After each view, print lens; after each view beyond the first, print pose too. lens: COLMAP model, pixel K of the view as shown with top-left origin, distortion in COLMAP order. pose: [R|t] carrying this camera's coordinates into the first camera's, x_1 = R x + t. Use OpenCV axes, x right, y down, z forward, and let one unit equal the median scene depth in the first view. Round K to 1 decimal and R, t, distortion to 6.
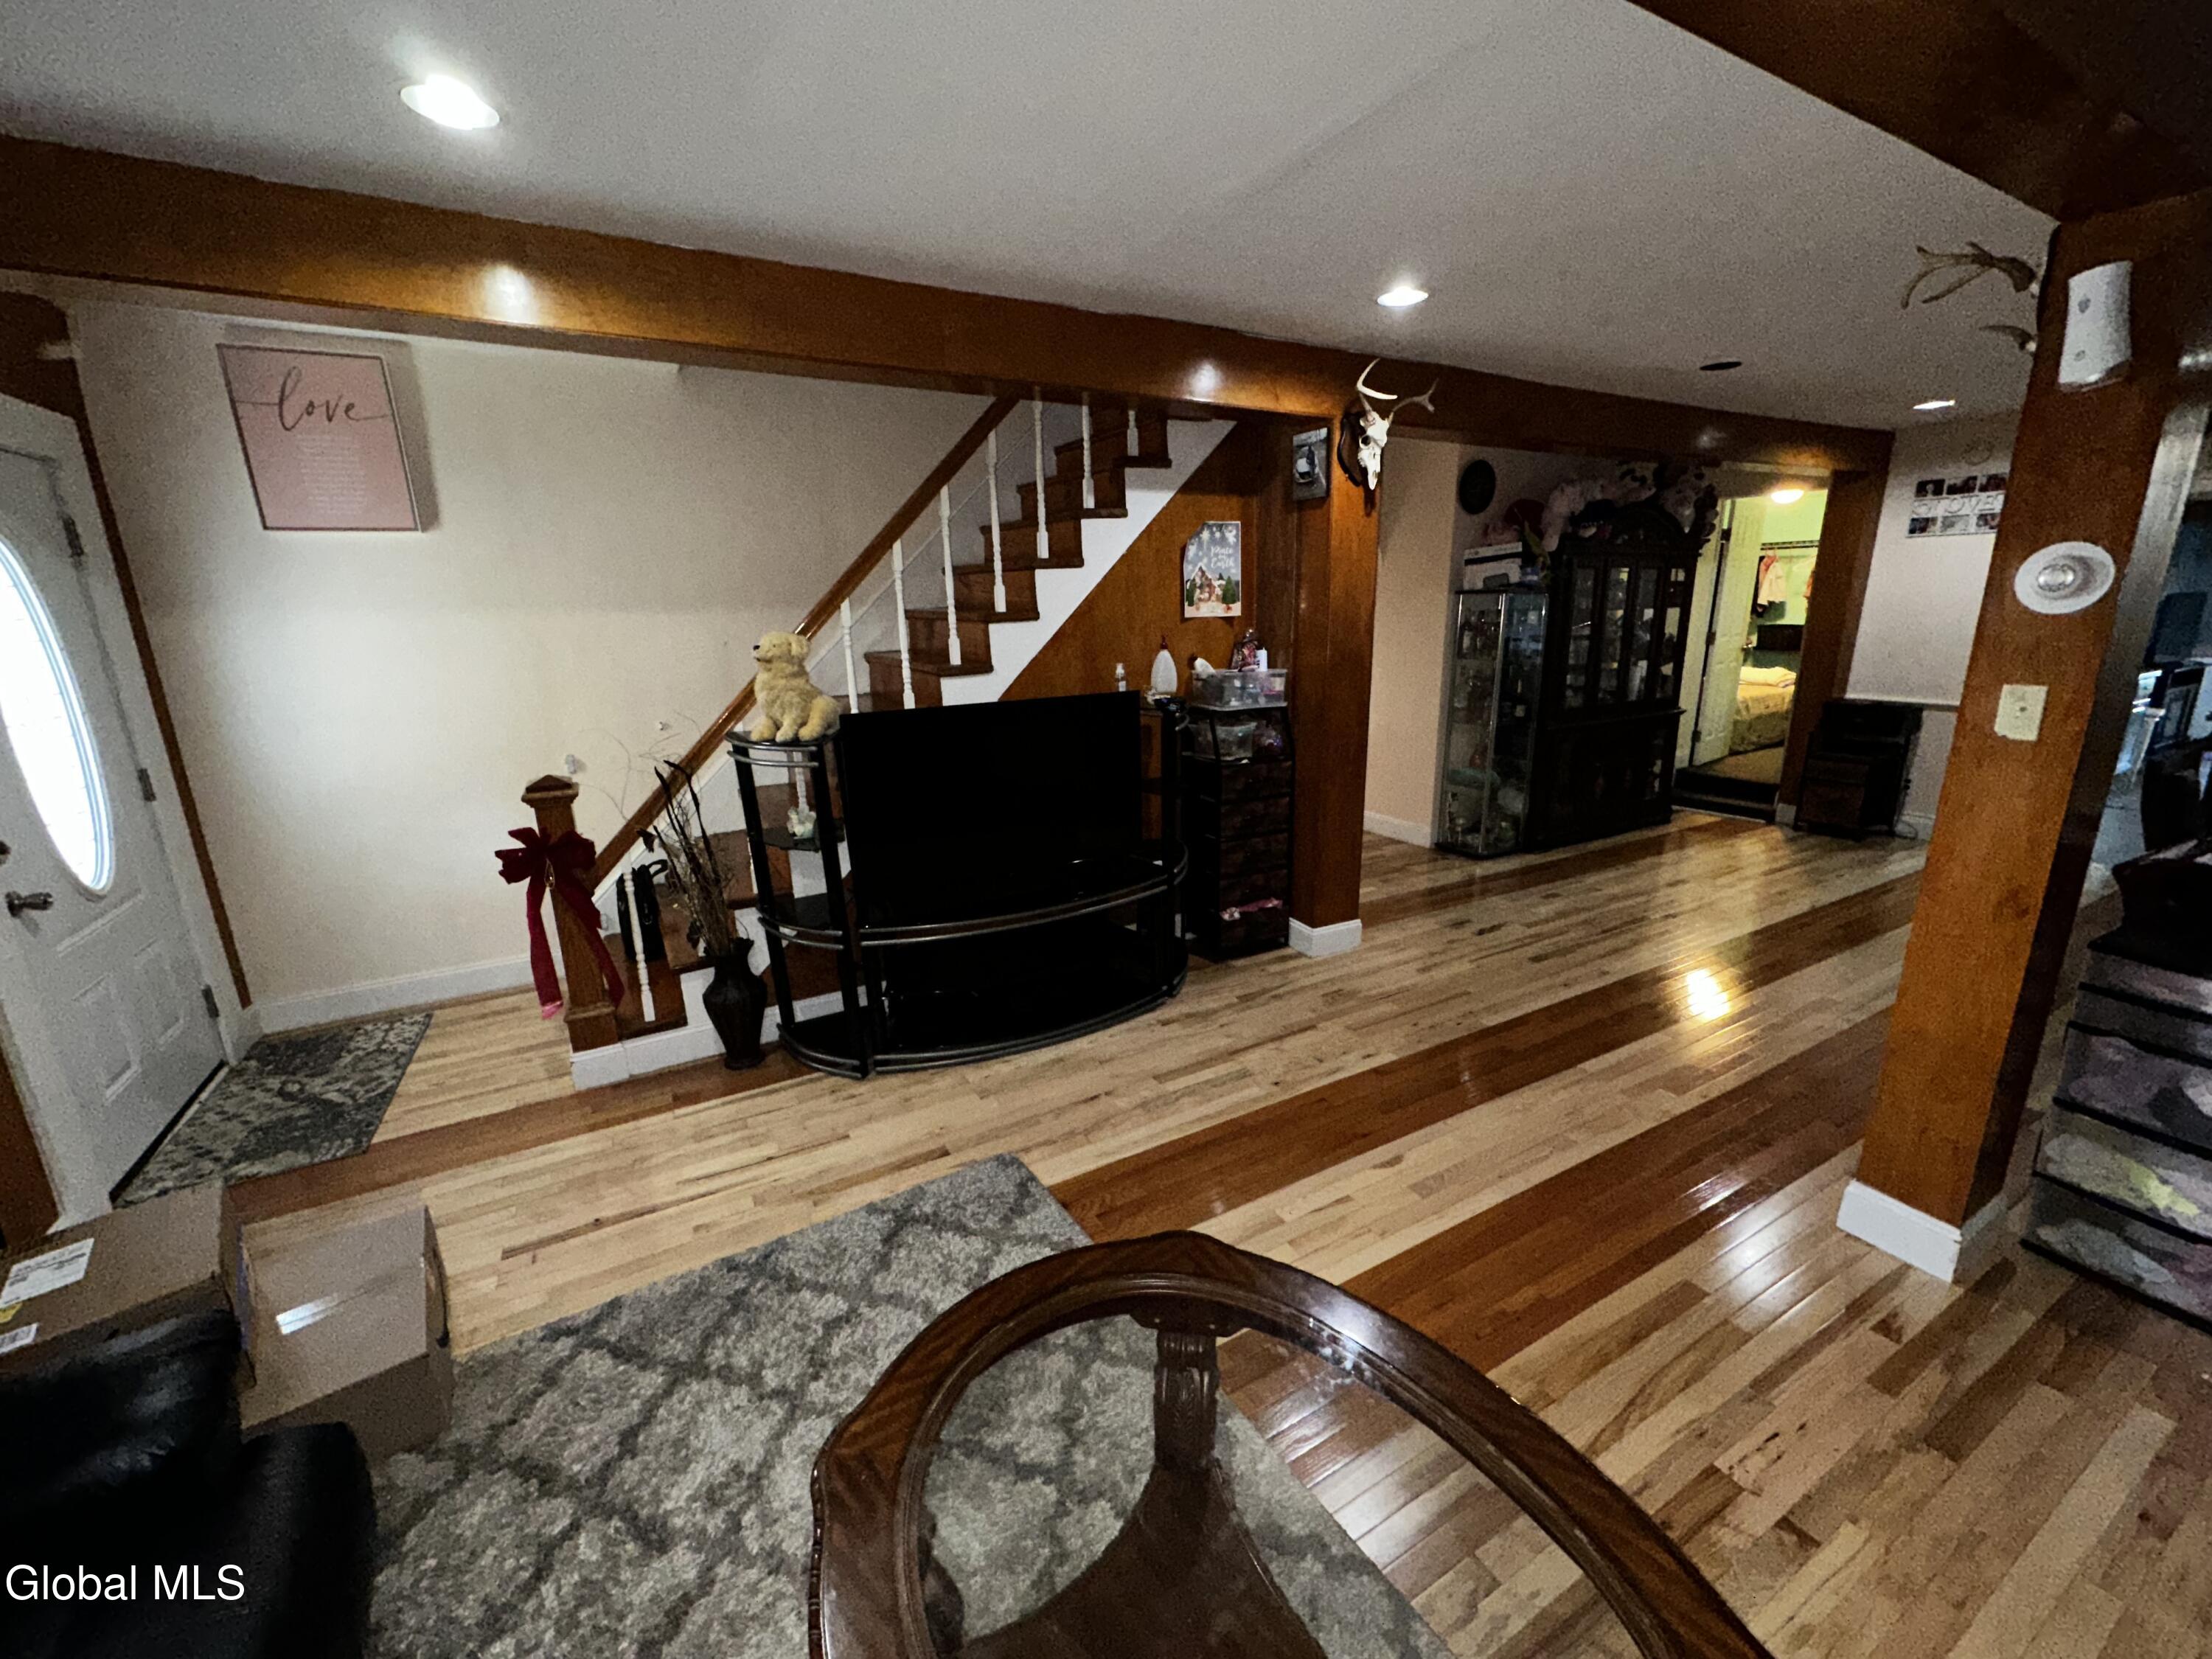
lens RADIAL K [[882.6, 0, 1104.2], [0, 882.6, 829.7], [0, 0, 1]] dist [-0.000935, 0.000116]
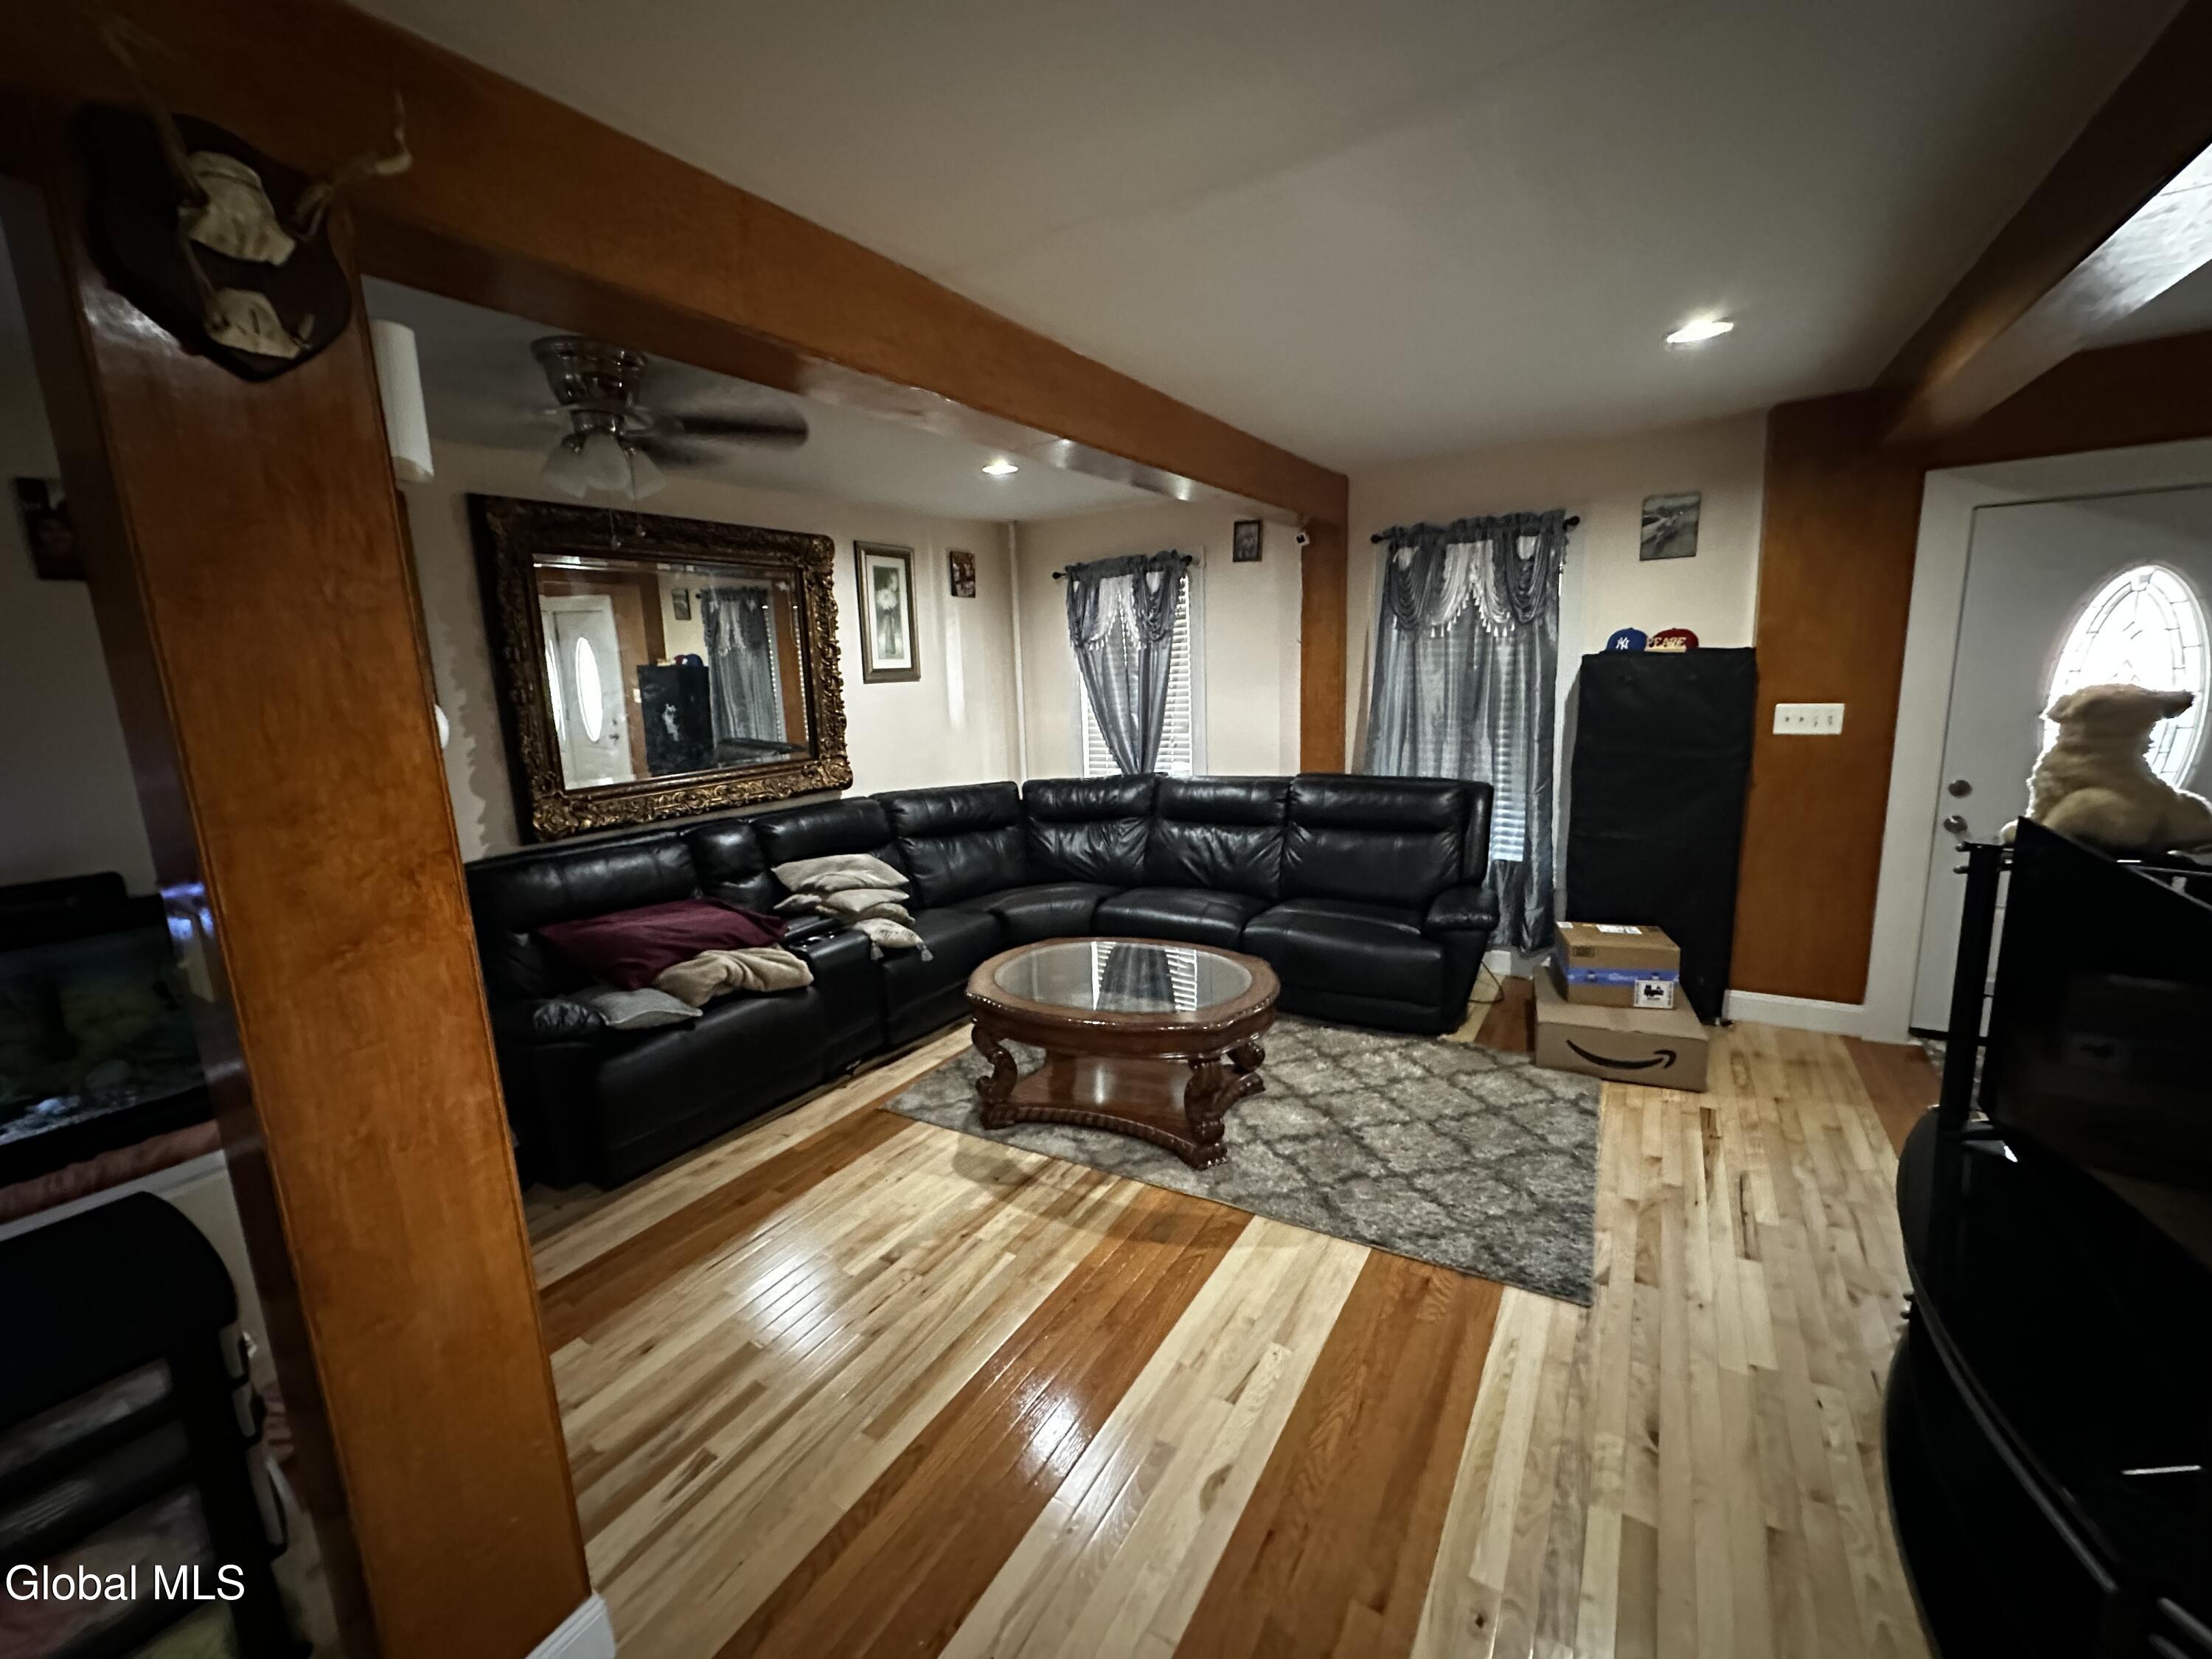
lens RADIAL K [[882.6, 0, 1097.6], [0, 882.6, 818.2], [0, 0, 1]] dist [-0.000935, 0.000116]
pose [[-0.876853, 0.141152, -0.459570, 0.316869], [-0.058344, 0.917619, 0.393156, -0.184606], [0.477205, 0.371554, -0.796382, 0.640566]]
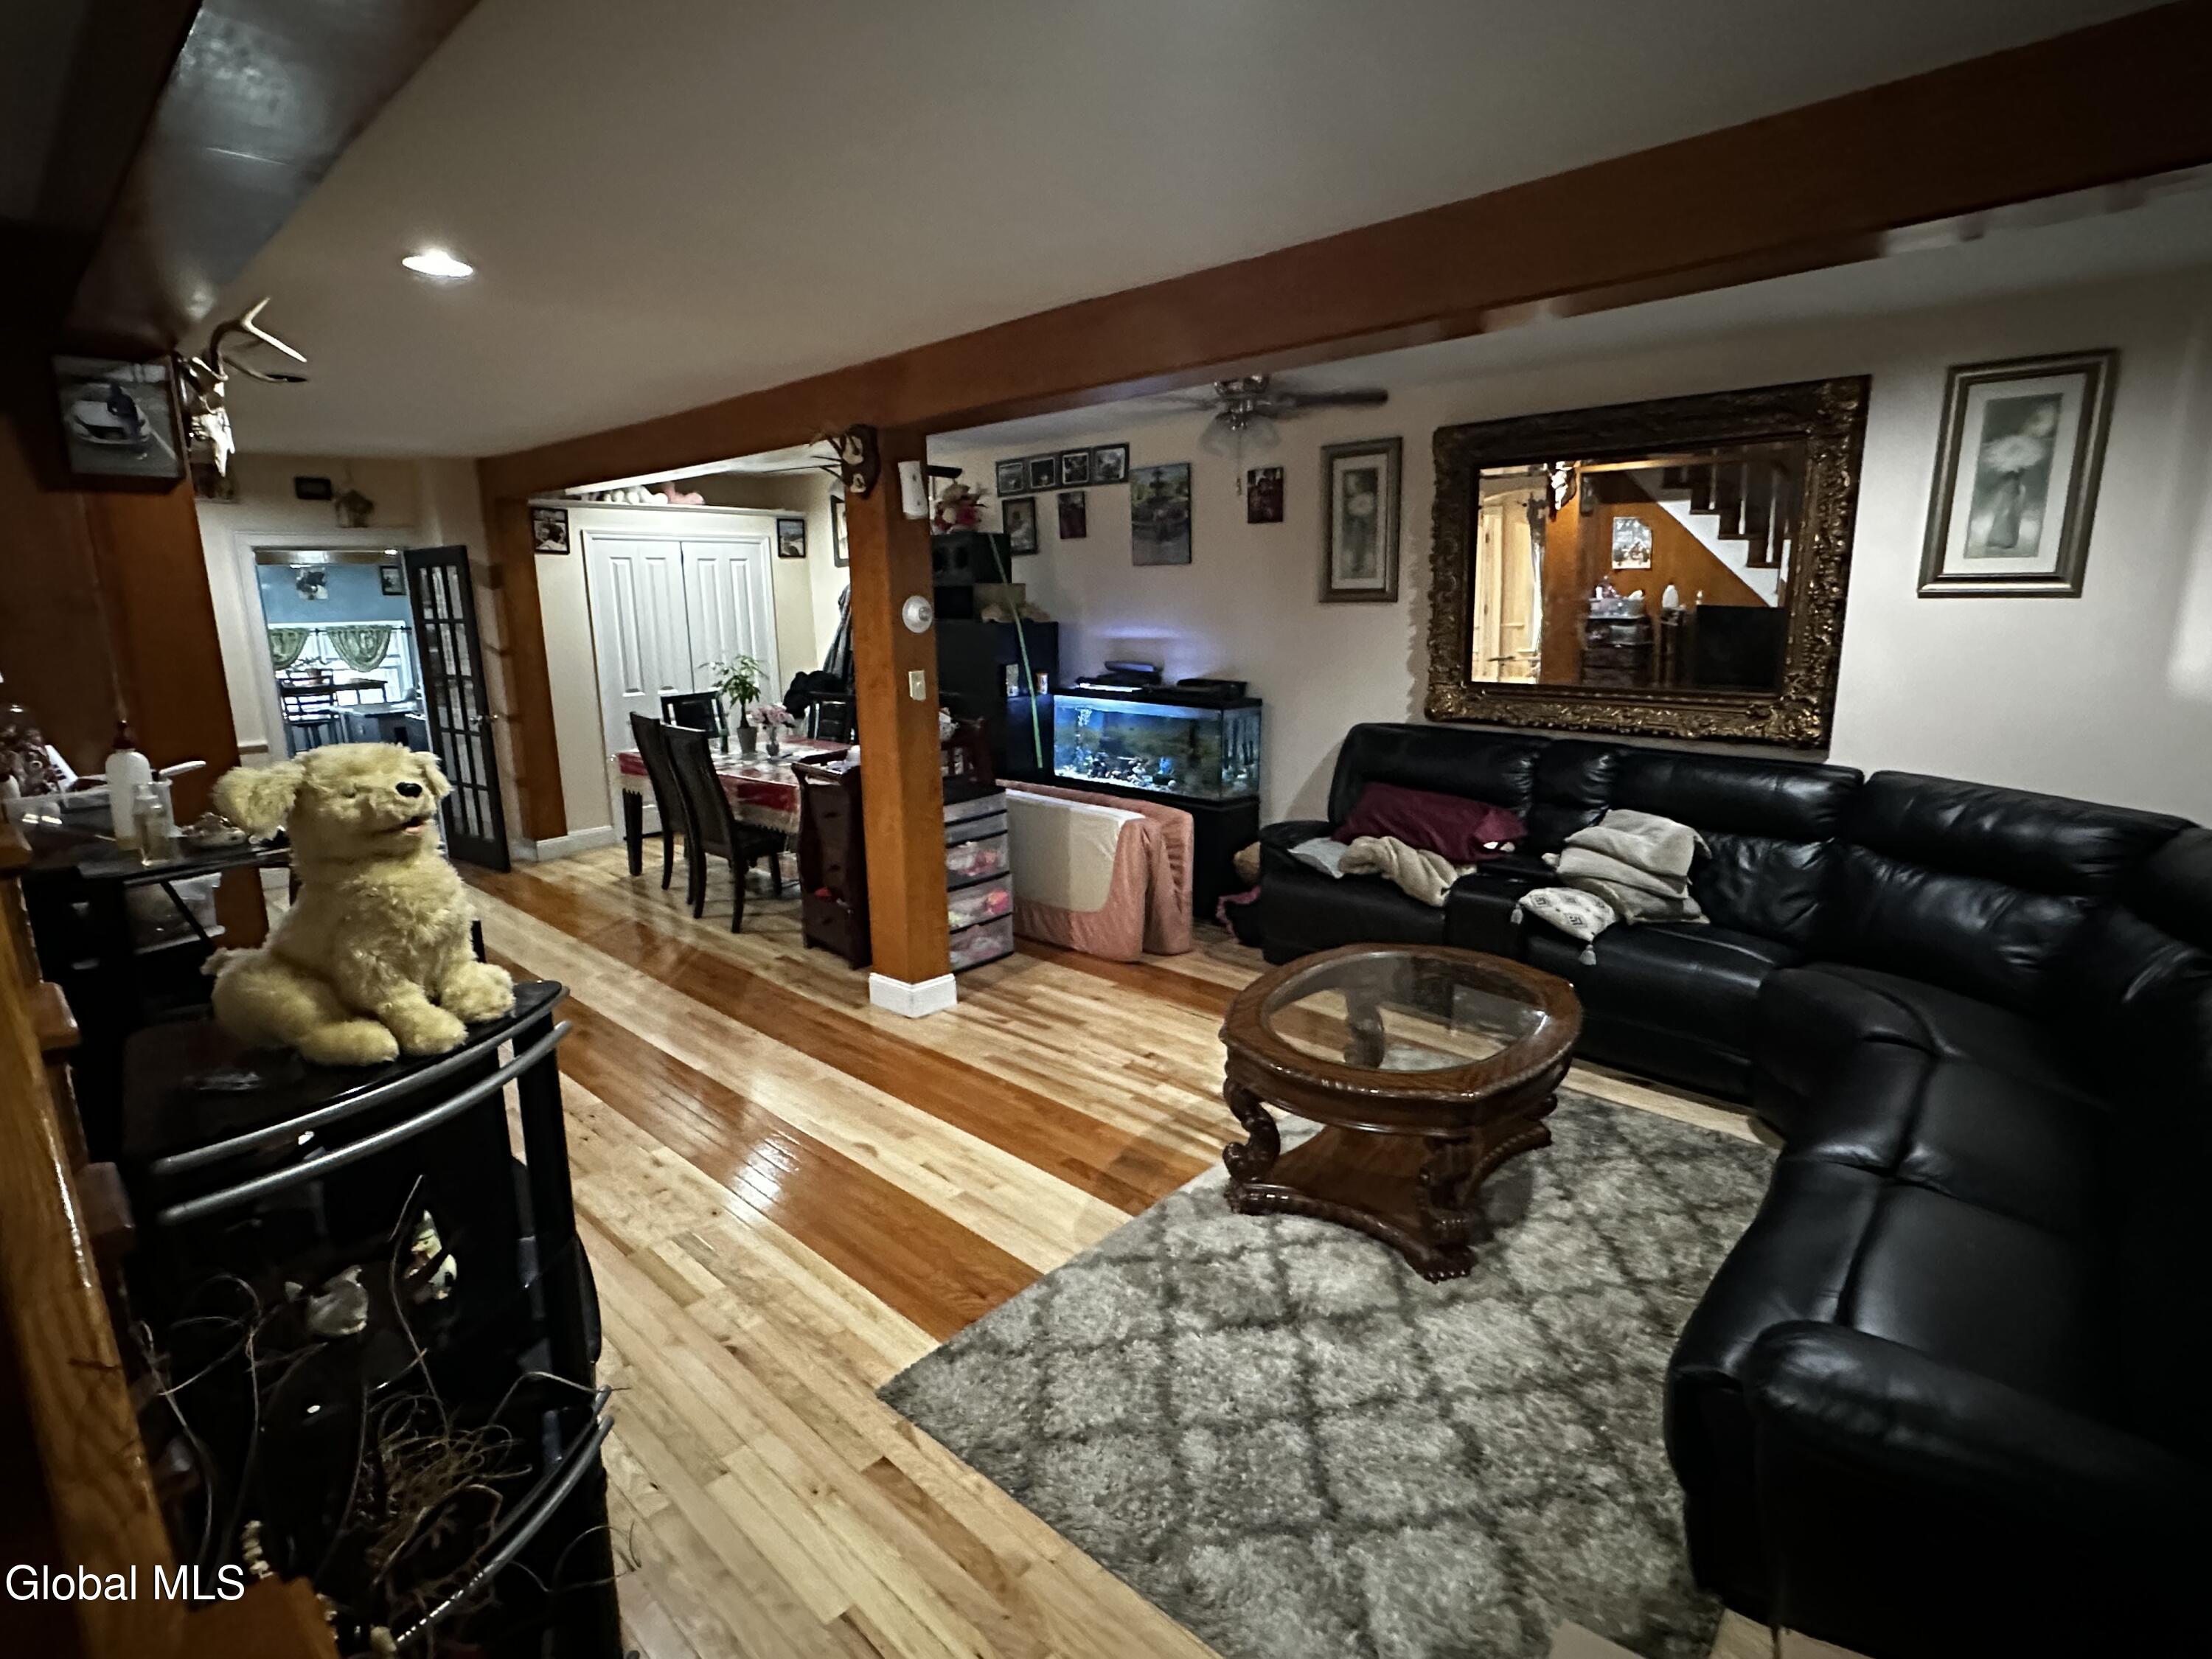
lens RADIAL K [[1111.3, 0, 1109.4], [0, 1111.3, 830.1], [0, 0, 1]] dist [-0.001749, -0.000200]
pose [[-0.297017, -0.176254, 0.938464, -0.466624], [0.260742, 0.930495, 0.257281, -0.122201], [-0.918583, 0.321114, -0.230416, 0.446295]]
